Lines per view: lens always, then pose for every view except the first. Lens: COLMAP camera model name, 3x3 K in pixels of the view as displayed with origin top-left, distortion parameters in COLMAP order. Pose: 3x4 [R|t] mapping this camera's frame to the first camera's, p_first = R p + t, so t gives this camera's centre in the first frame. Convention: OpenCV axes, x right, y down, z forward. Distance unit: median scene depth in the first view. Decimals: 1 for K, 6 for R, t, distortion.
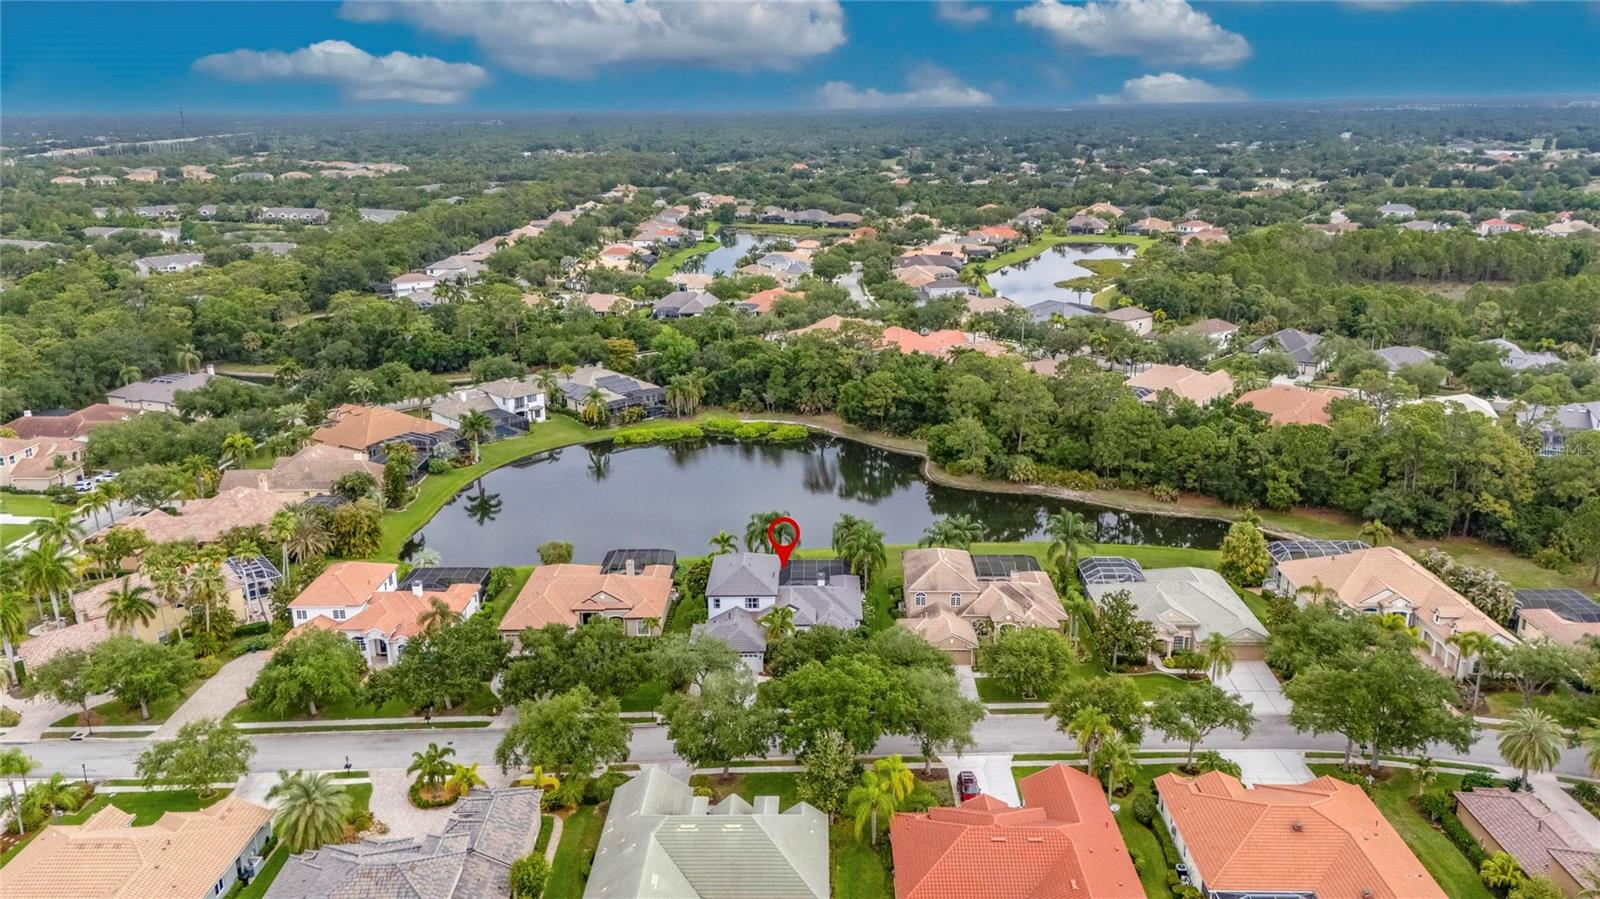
lens RADIAL K [[1175.3, 0, 800.0], [0, 1175.3, 449.5], [0, 0, 1]] dist [0.073989, -0.073290]
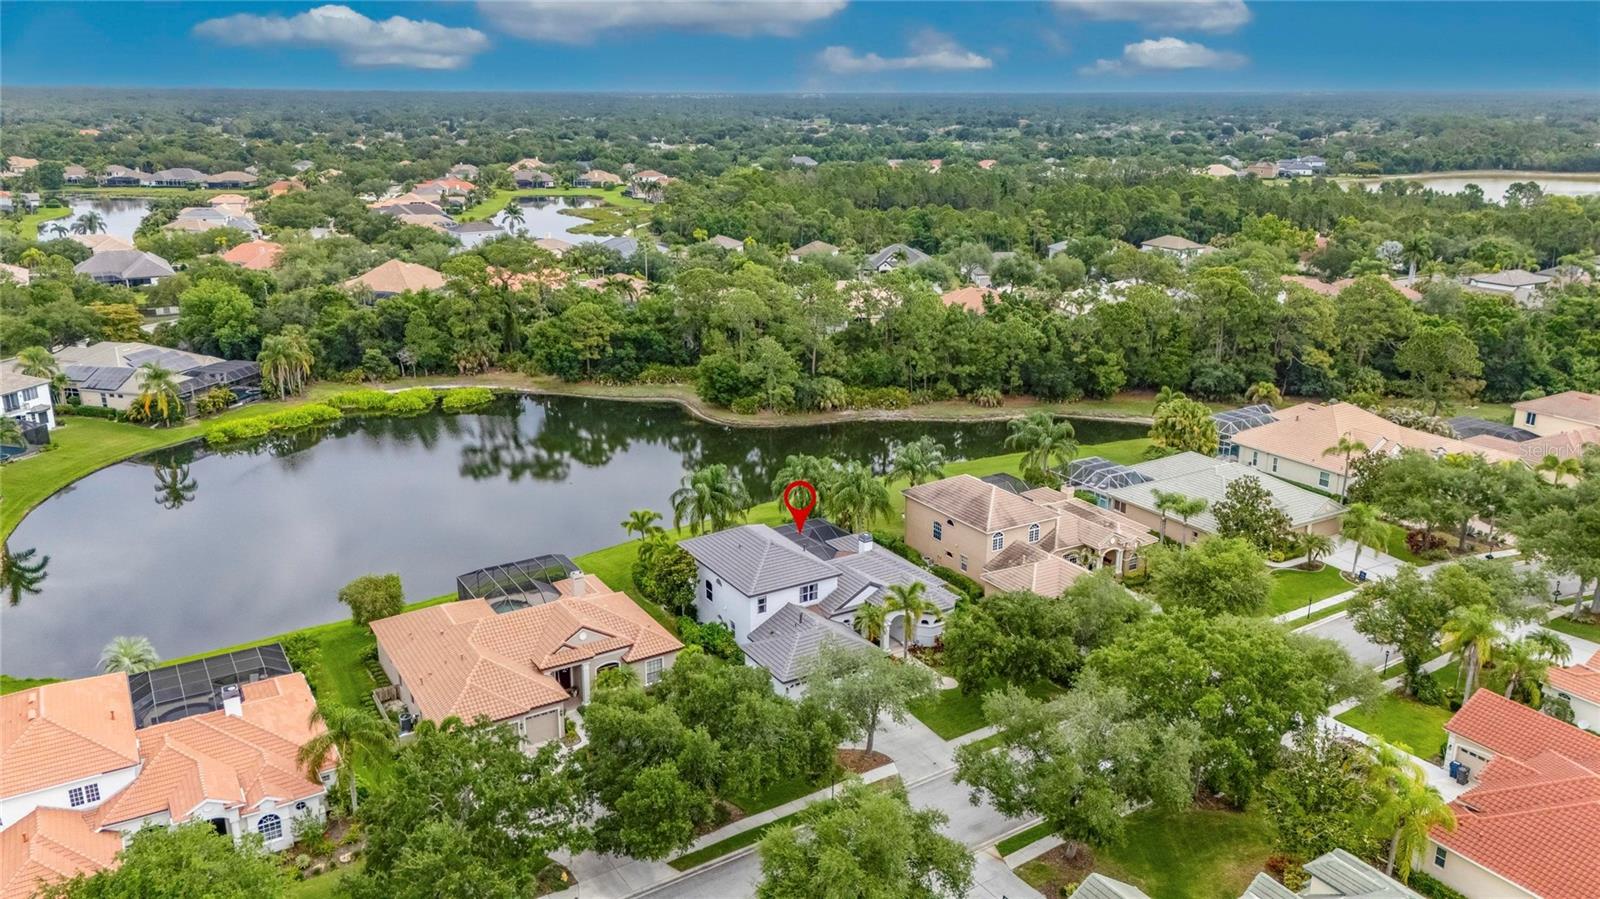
lens RADIAL K [[1175.3, 0, 800.0], [0, 1175.3, 449.5], [0, 0, 1]] dist [0.073989, -0.073290]
pose [[0.841449, -0.141683, 0.521431, -0.222586], [0.137365, 0.989397, 0.047169, 0.011528], [-0.522585, 0.031936, 0.851989, 0.260781]]
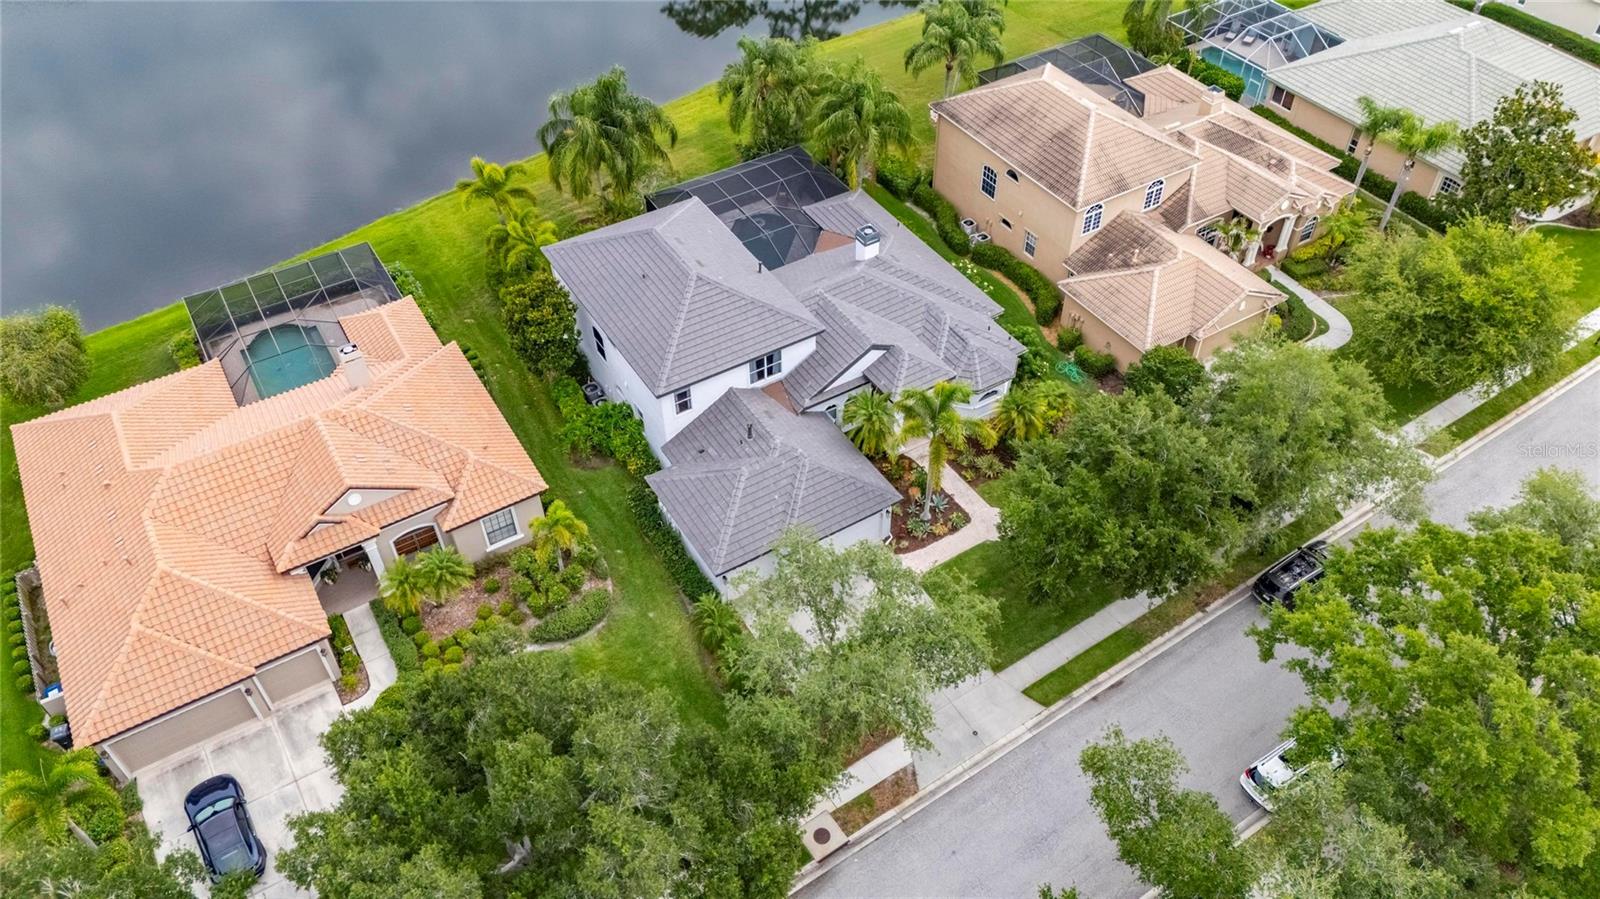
lens RADIAL K [[1175.3, 0, 800.0], [0, 1175.3, 449.5], [0, 0, 1]] dist [0.073989, -0.073290]
pose [[0.843400, -0.377434, 0.382388, -0.110230], [0.149243, 0.848267, 0.508104, -0.022479], [-0.516143, -0.371466, 0.771757, 0.409870]]
